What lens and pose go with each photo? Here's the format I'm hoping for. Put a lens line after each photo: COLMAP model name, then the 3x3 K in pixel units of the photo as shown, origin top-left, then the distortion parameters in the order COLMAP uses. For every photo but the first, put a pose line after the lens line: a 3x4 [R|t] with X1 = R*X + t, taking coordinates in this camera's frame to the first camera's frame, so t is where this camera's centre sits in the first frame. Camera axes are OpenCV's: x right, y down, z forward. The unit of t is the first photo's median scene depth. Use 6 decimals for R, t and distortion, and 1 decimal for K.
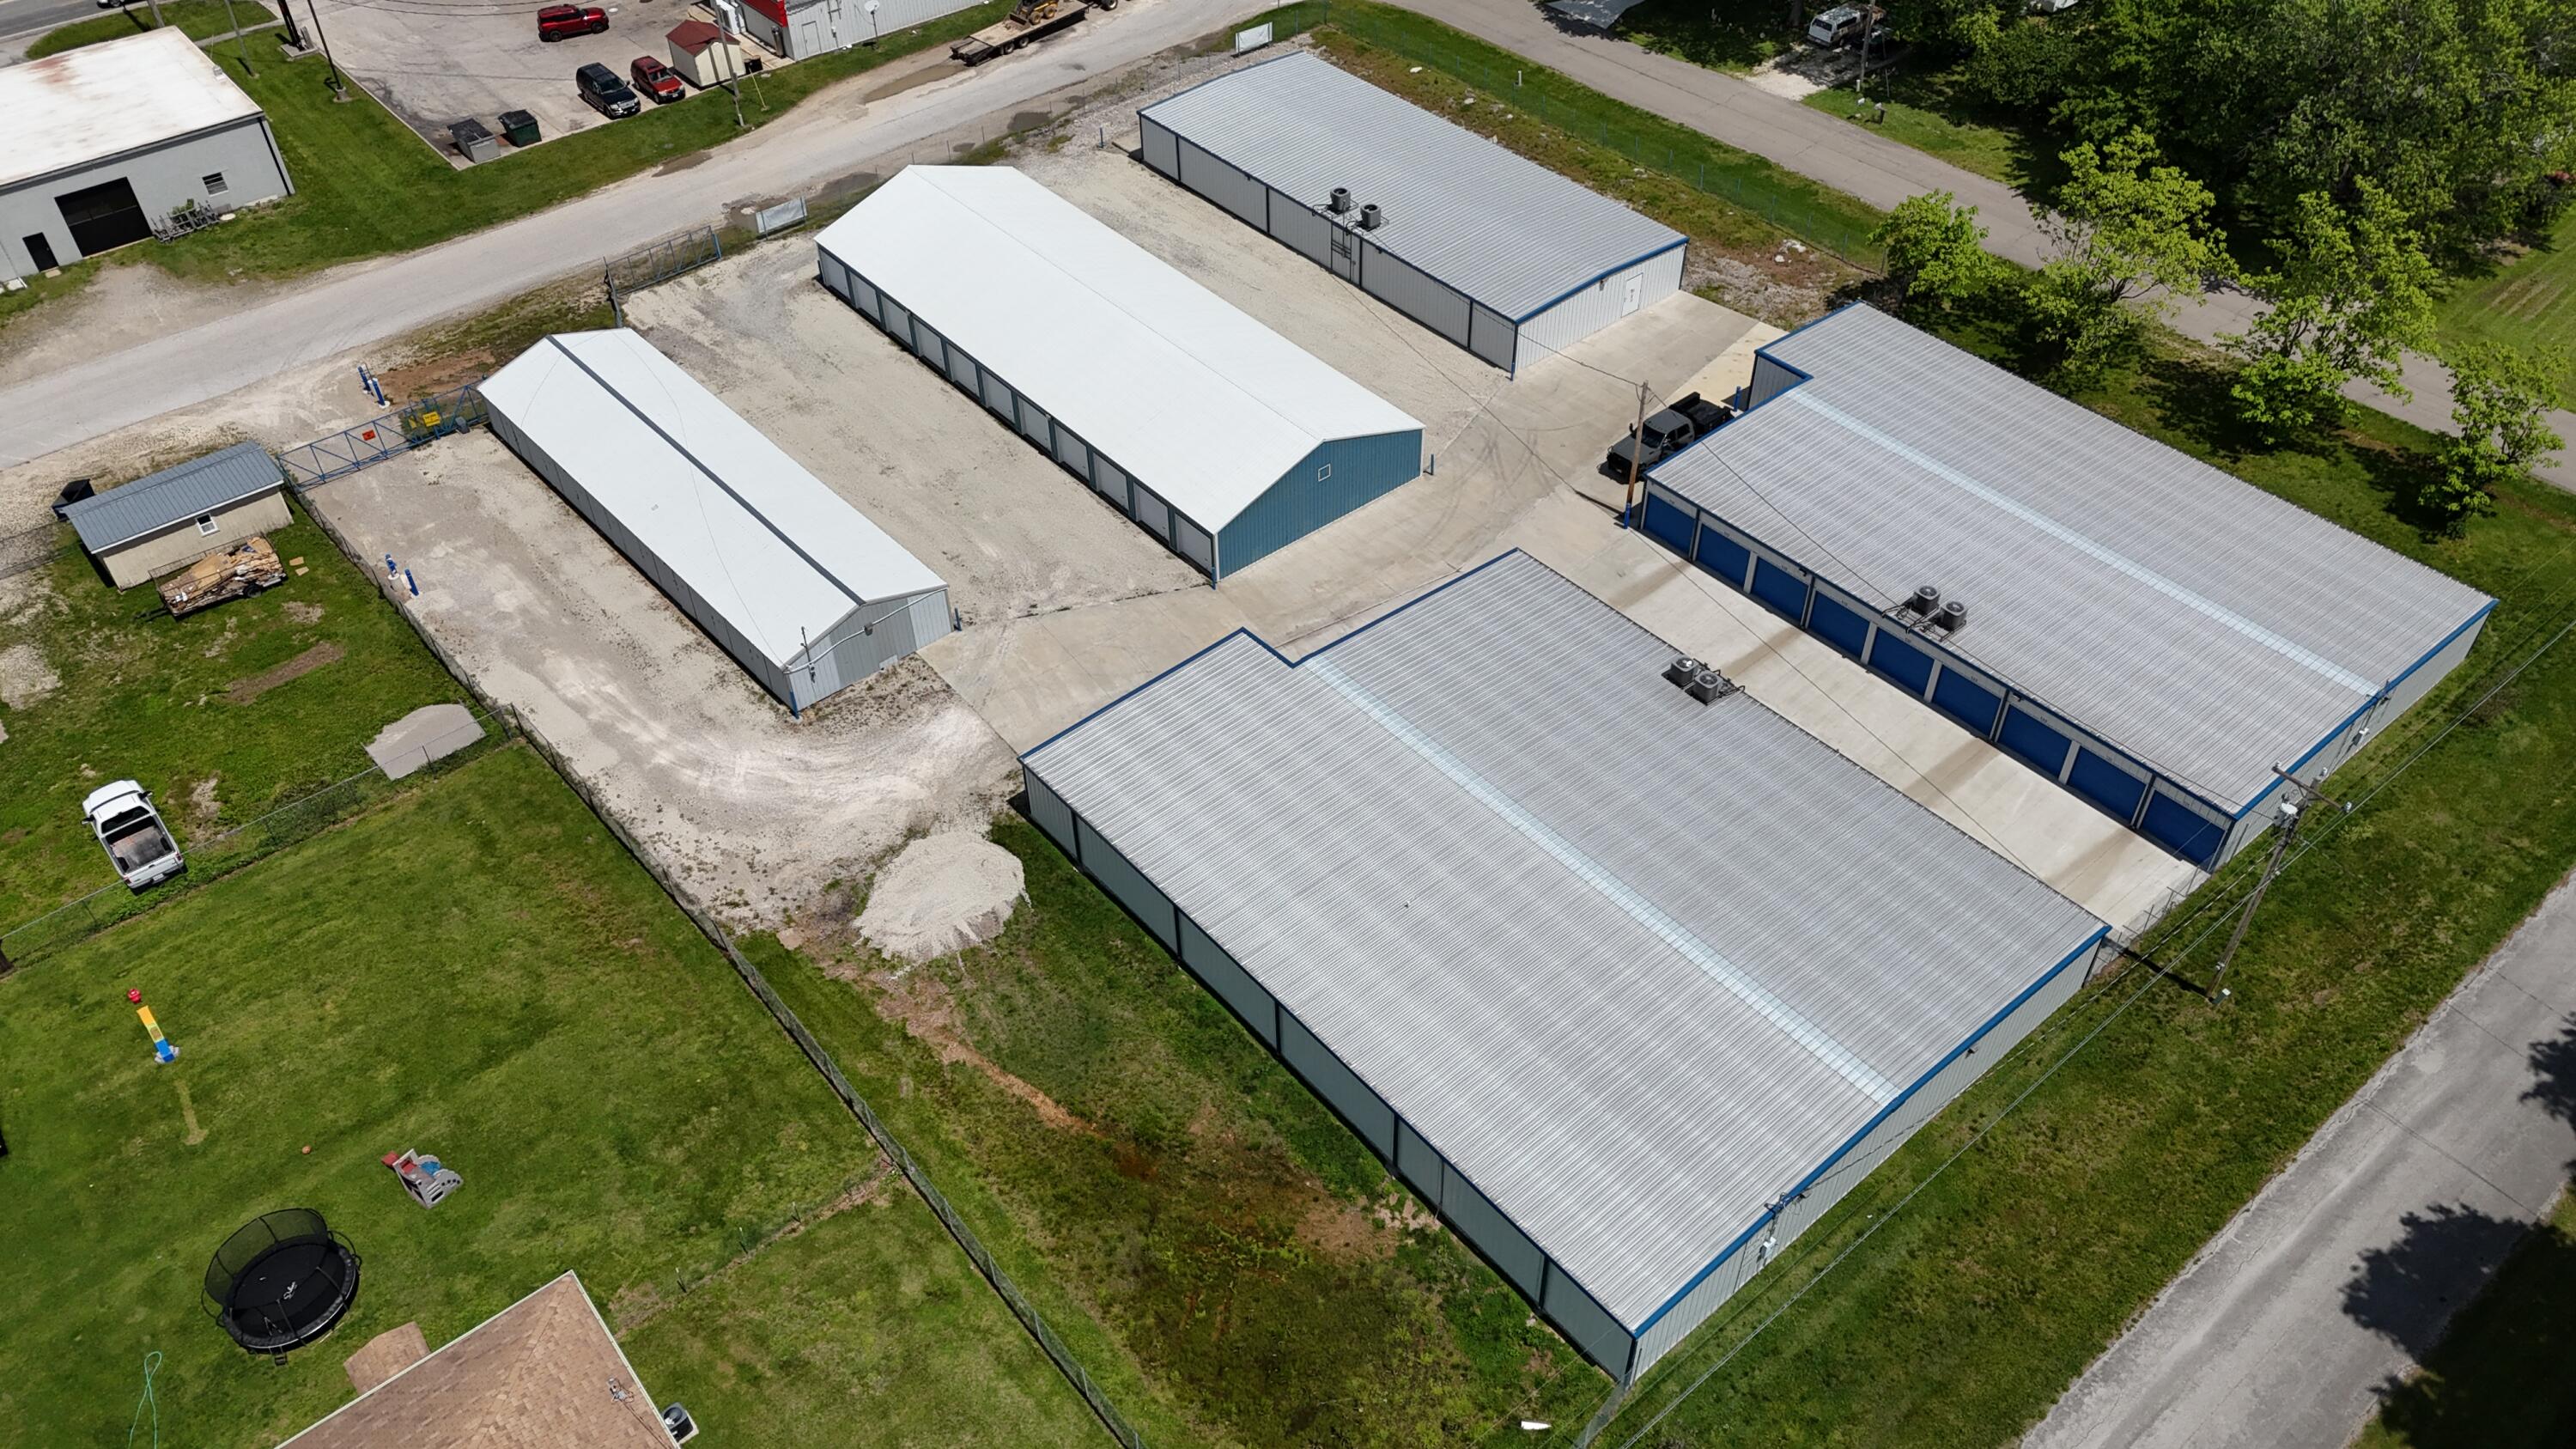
lens RADIAL K [[1898.6, 0, 1271.6], [0, 1898.6, 721.3], [0, 0, 1]] dist [0.077900, -0.062847]
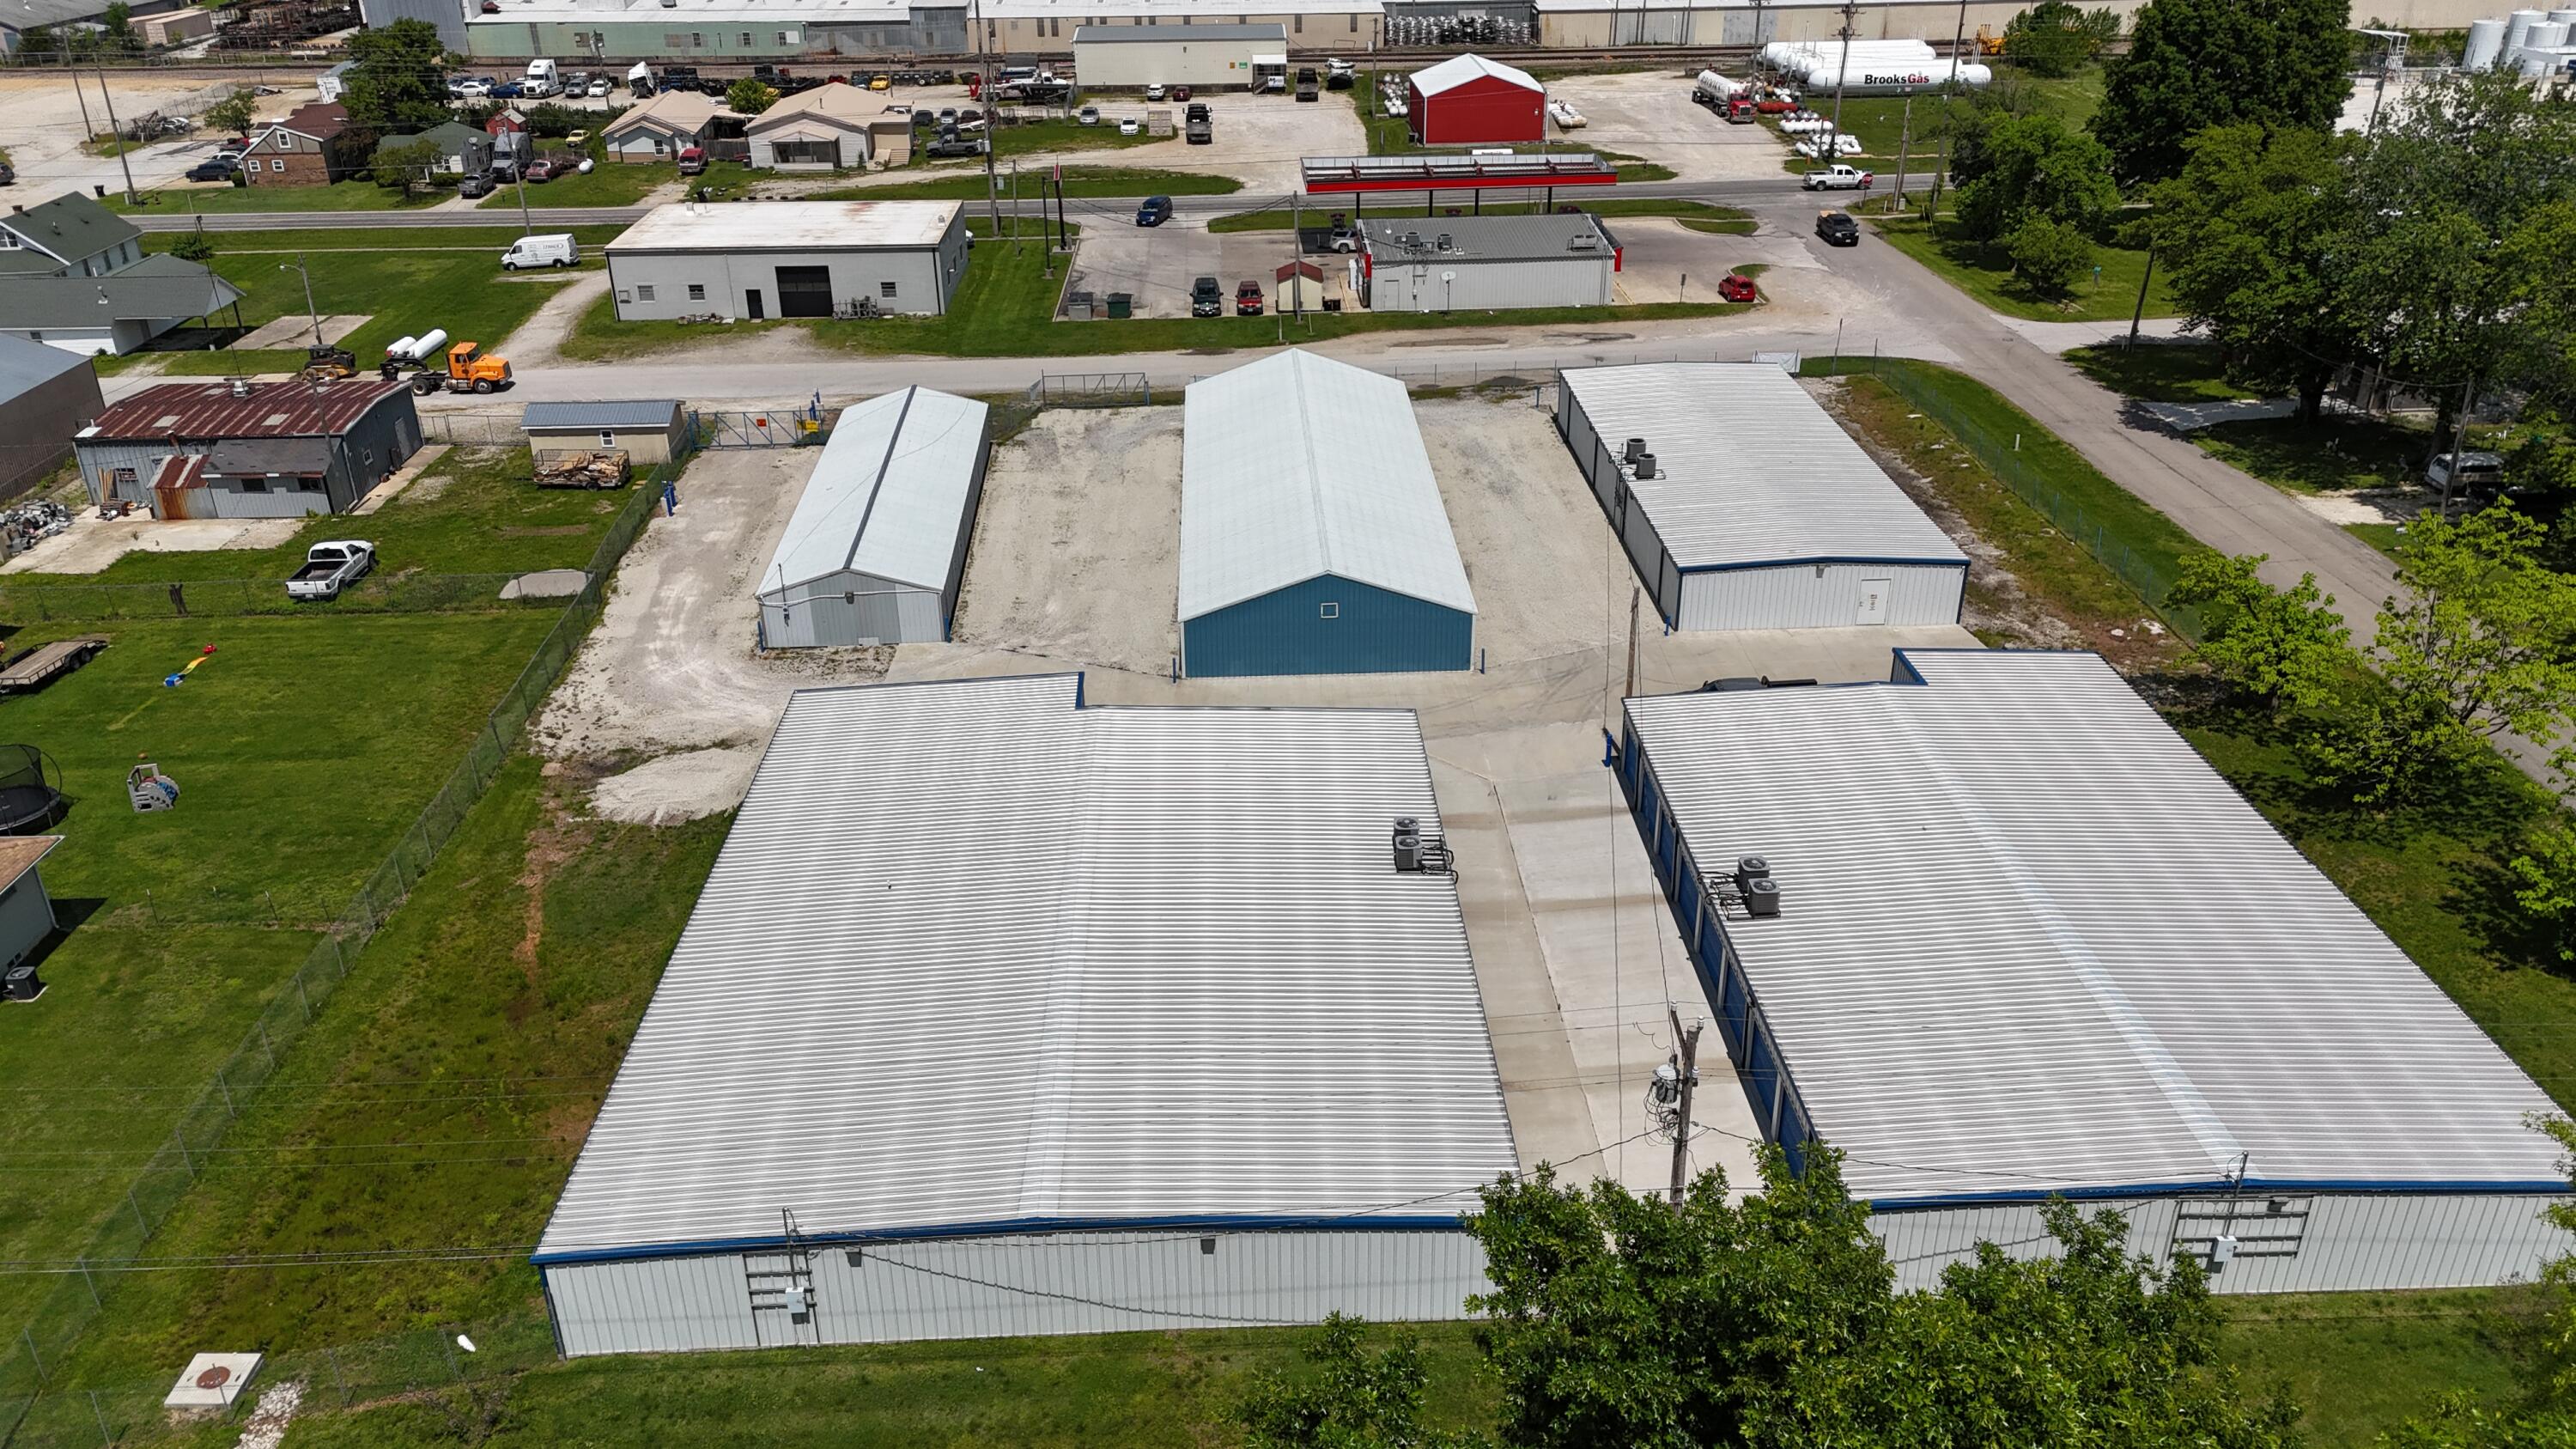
lens RADIAL K [[1898.6, 0, 1271.6], [0, 1898.6, 721.3], [0, 0, 1]] dist [0.077900, -0.062847]
pose [[0.788722, 0.278126, -0.548237, 0.486647], [-0.416485, 0.897704, -0.143761, 0.057850], [0.452171, 0.341720, 0.823874, 0.222267]]
